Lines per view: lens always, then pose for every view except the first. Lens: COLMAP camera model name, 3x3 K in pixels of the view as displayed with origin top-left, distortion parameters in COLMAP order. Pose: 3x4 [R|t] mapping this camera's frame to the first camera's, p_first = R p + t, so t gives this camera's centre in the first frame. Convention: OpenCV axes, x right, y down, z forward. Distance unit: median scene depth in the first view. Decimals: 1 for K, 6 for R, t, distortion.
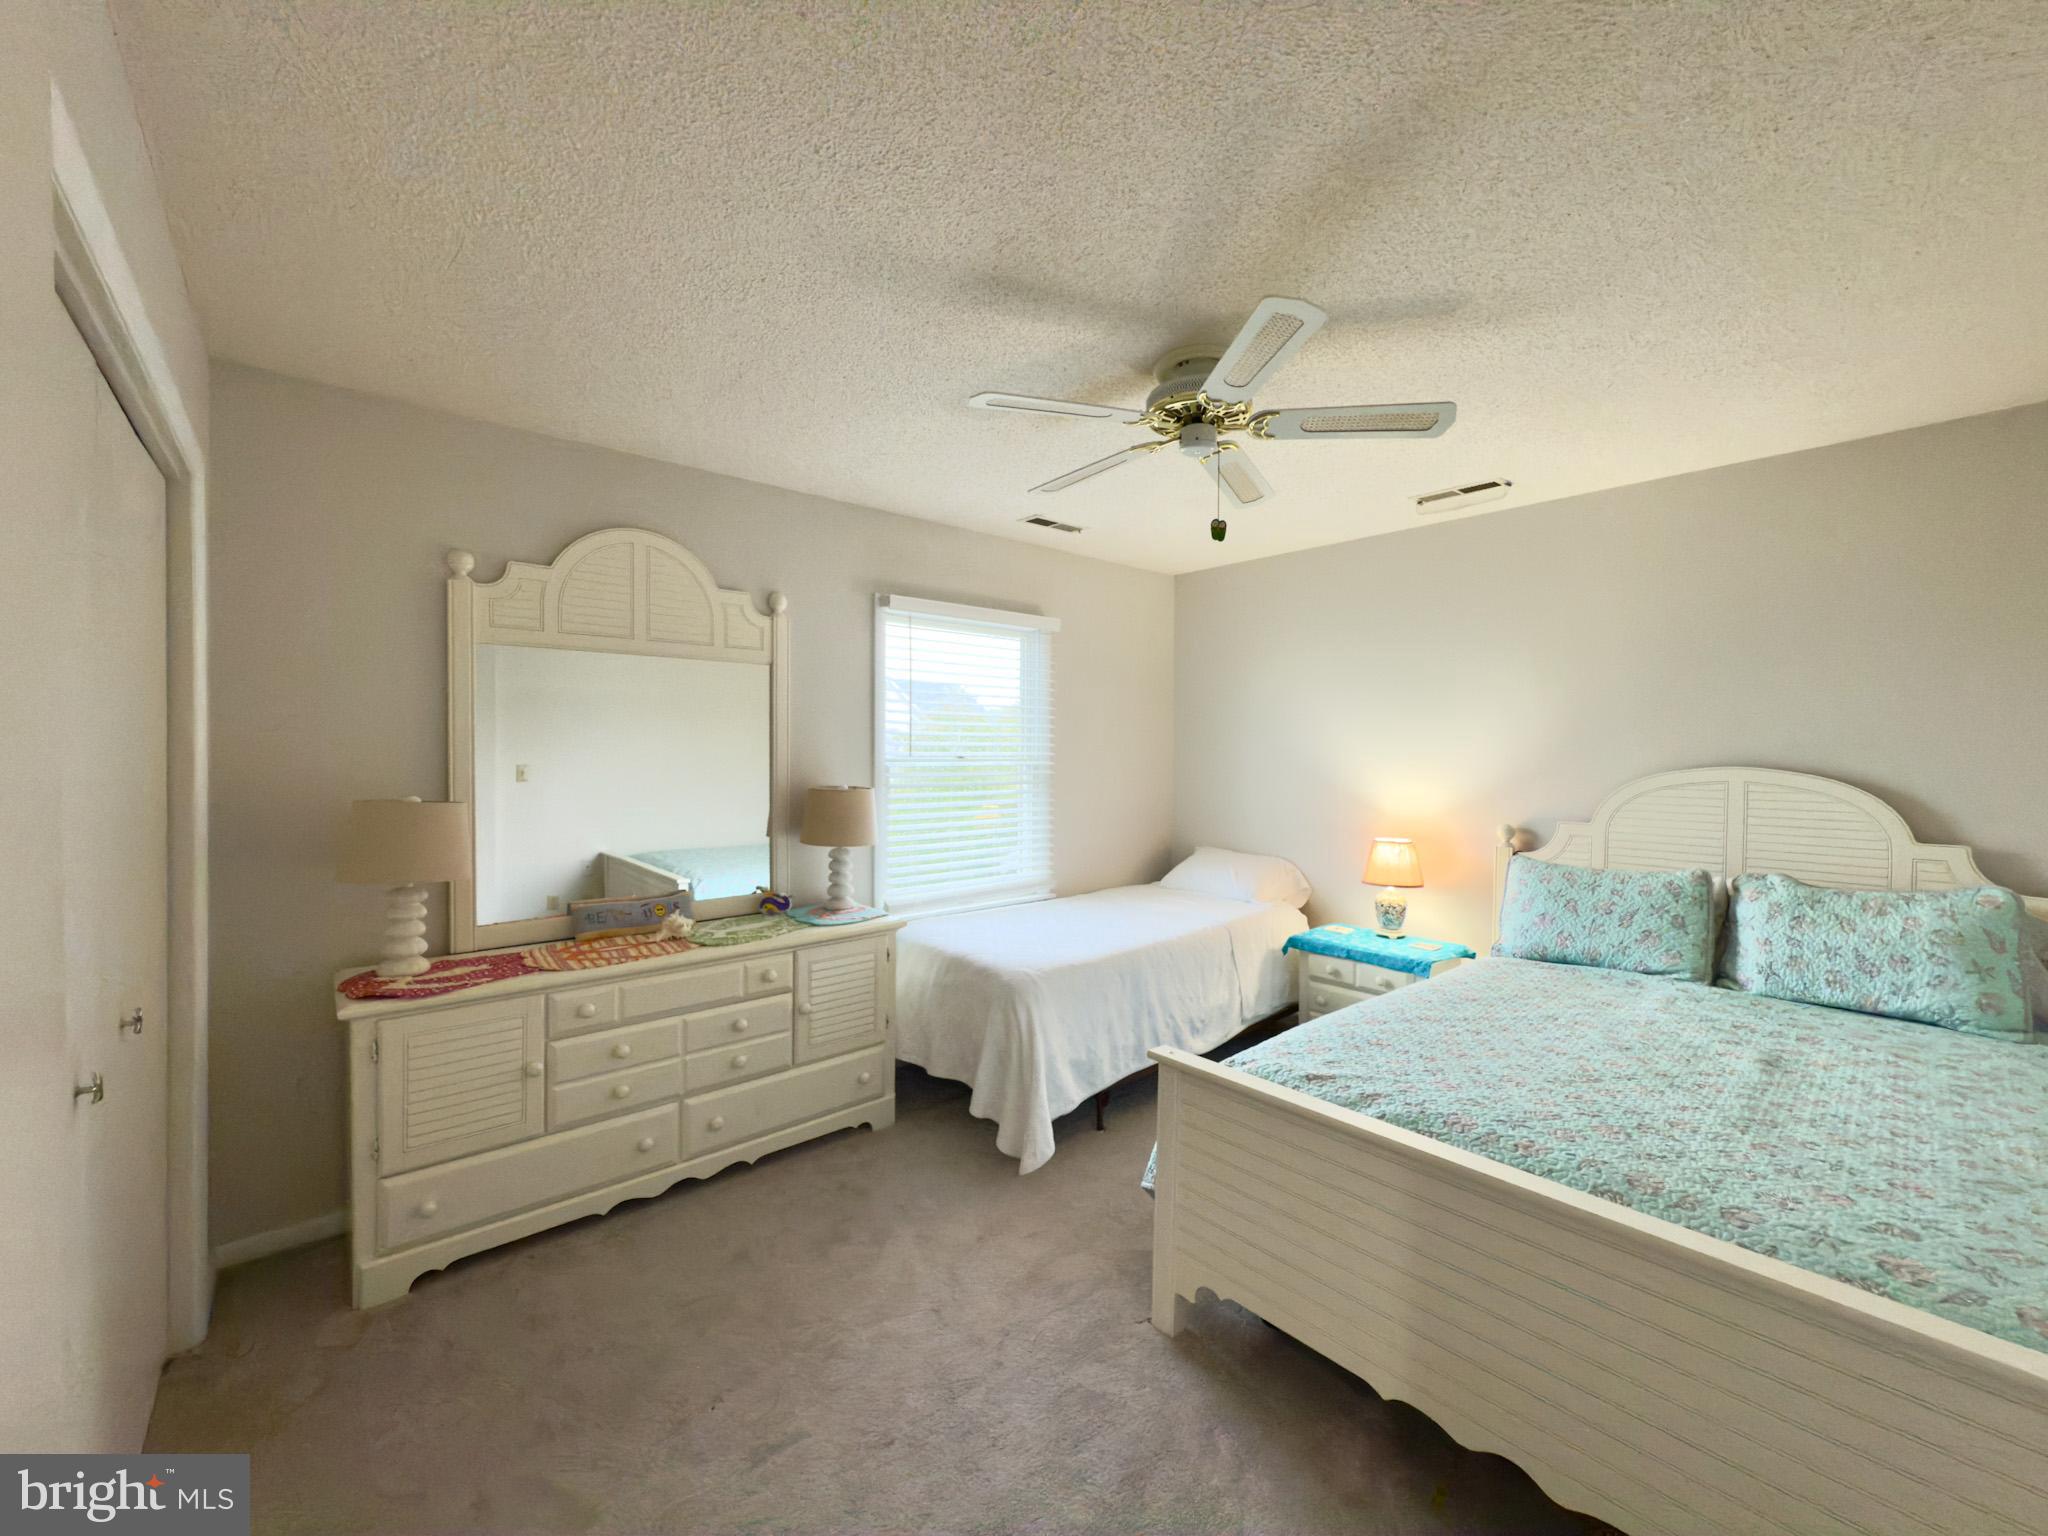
lens RADIAL K [[812.9, 0, 1036.6], [0, 812.9, 759.2], [0, 0, 1]] dist [0.005510, -0.000847]
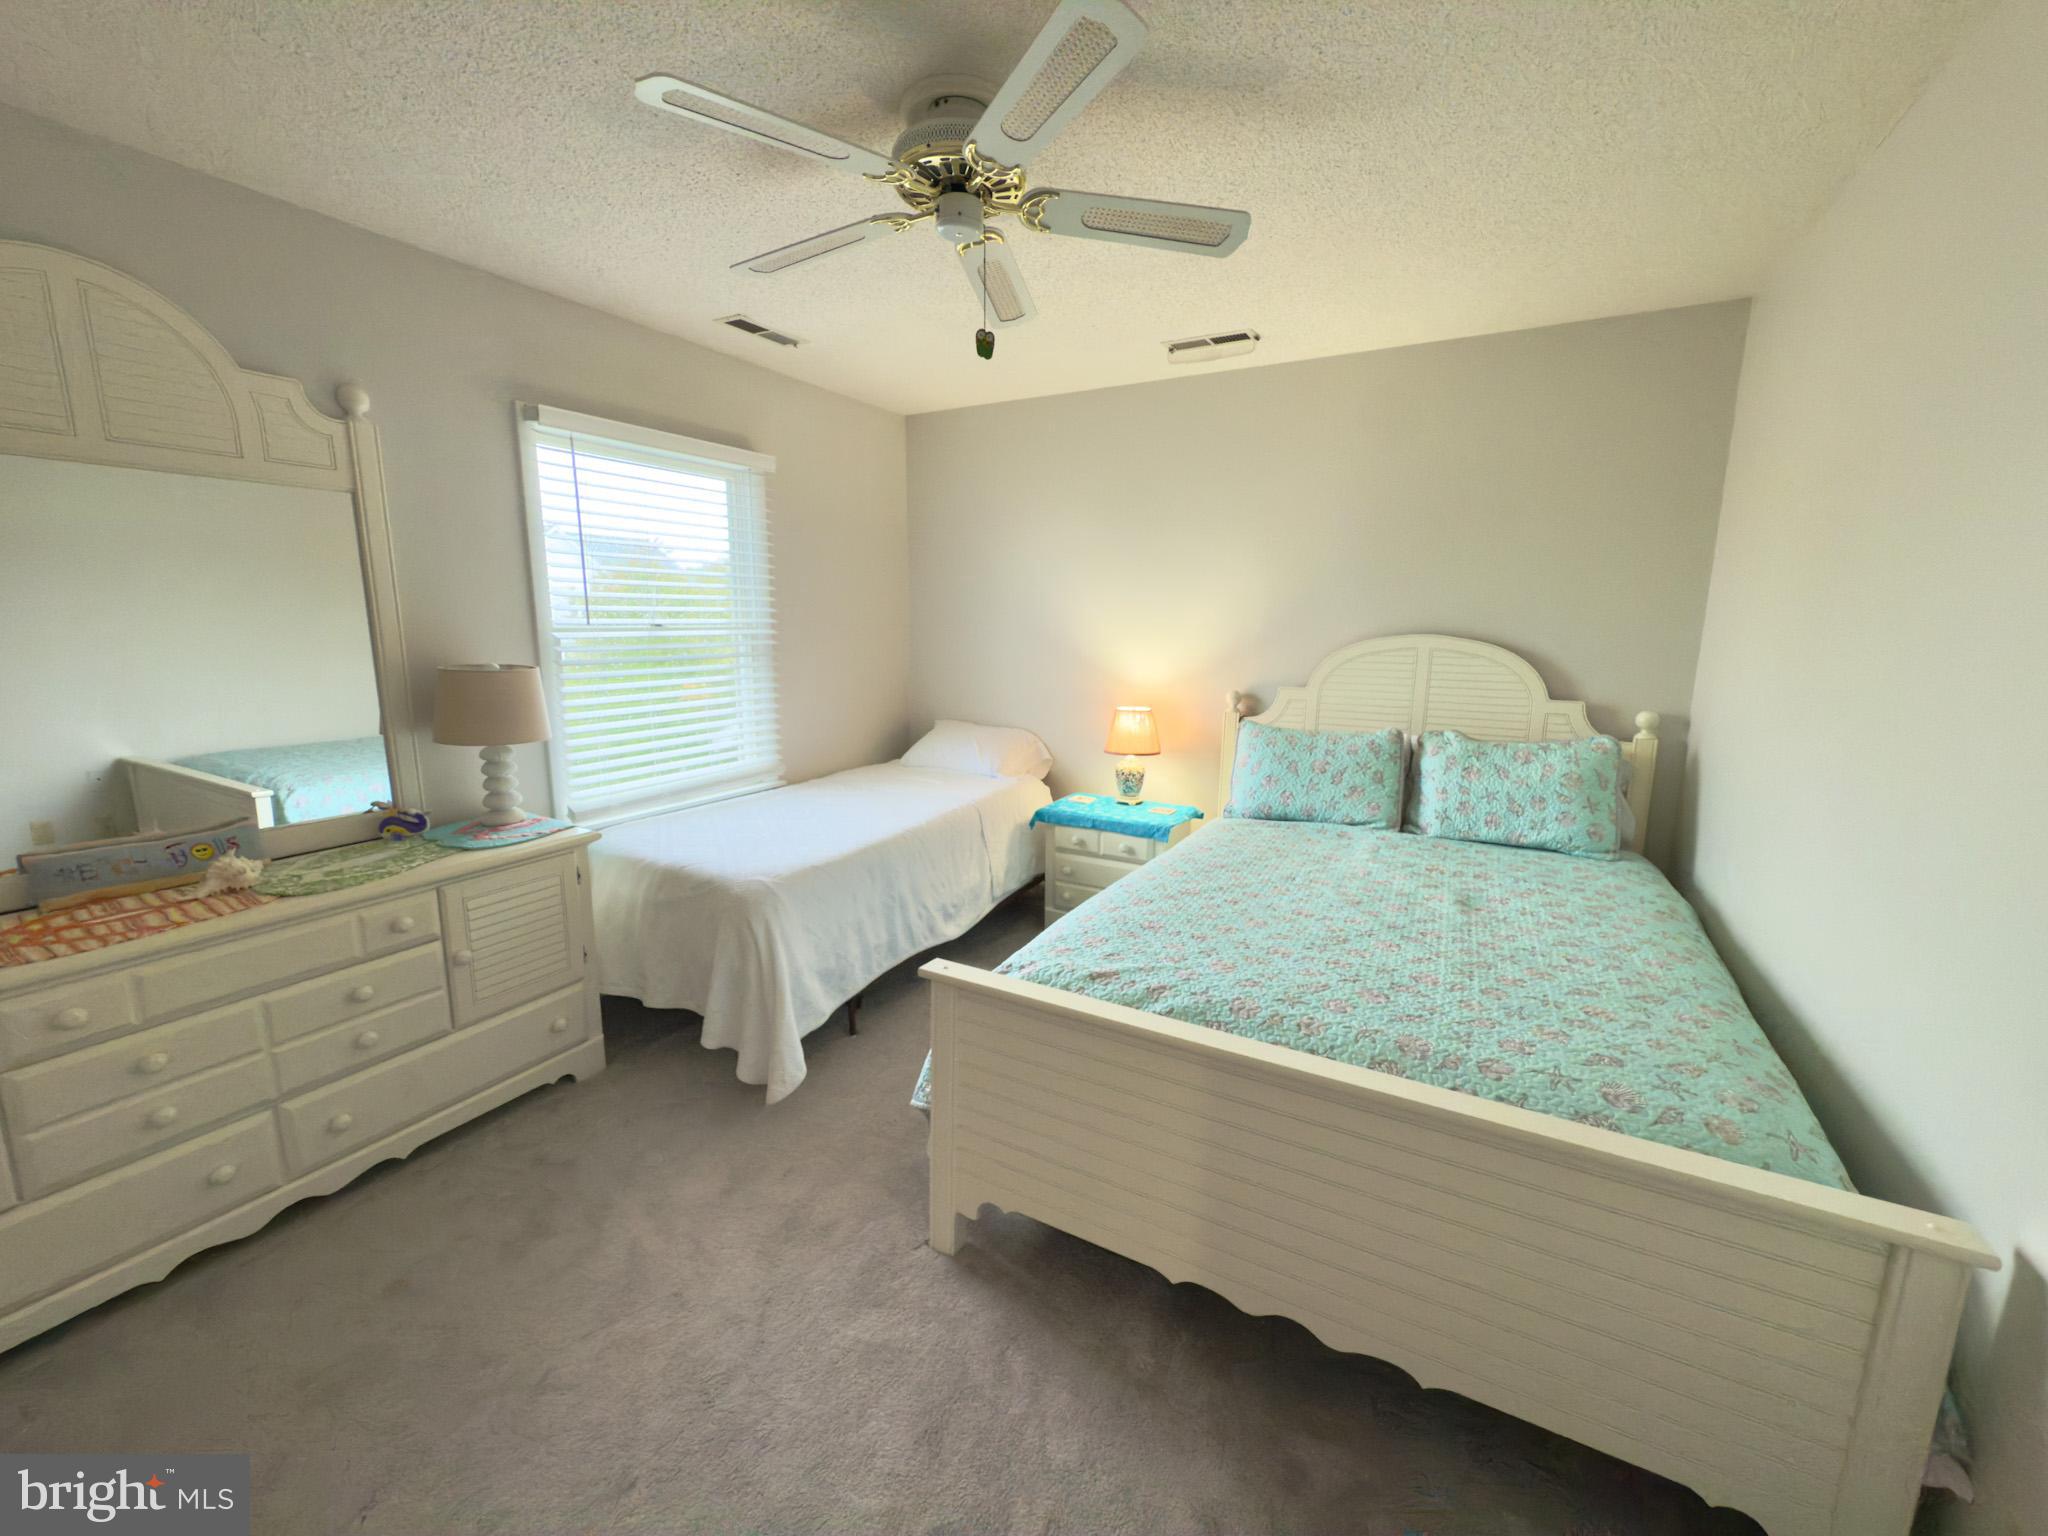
lens RADIAL K [[812.9, 0, 1024.6], [0, 812.9, 761.6], [0, 0, 1]] dist [0.005510, -0.000847]
pose [[0.946845, -0.053814, 0.317157, -0.016115], [0.000092, 0.985954, 0.167017, -0.005814], [-0.321690, -0.158110, 0.933551, 0.138840]]
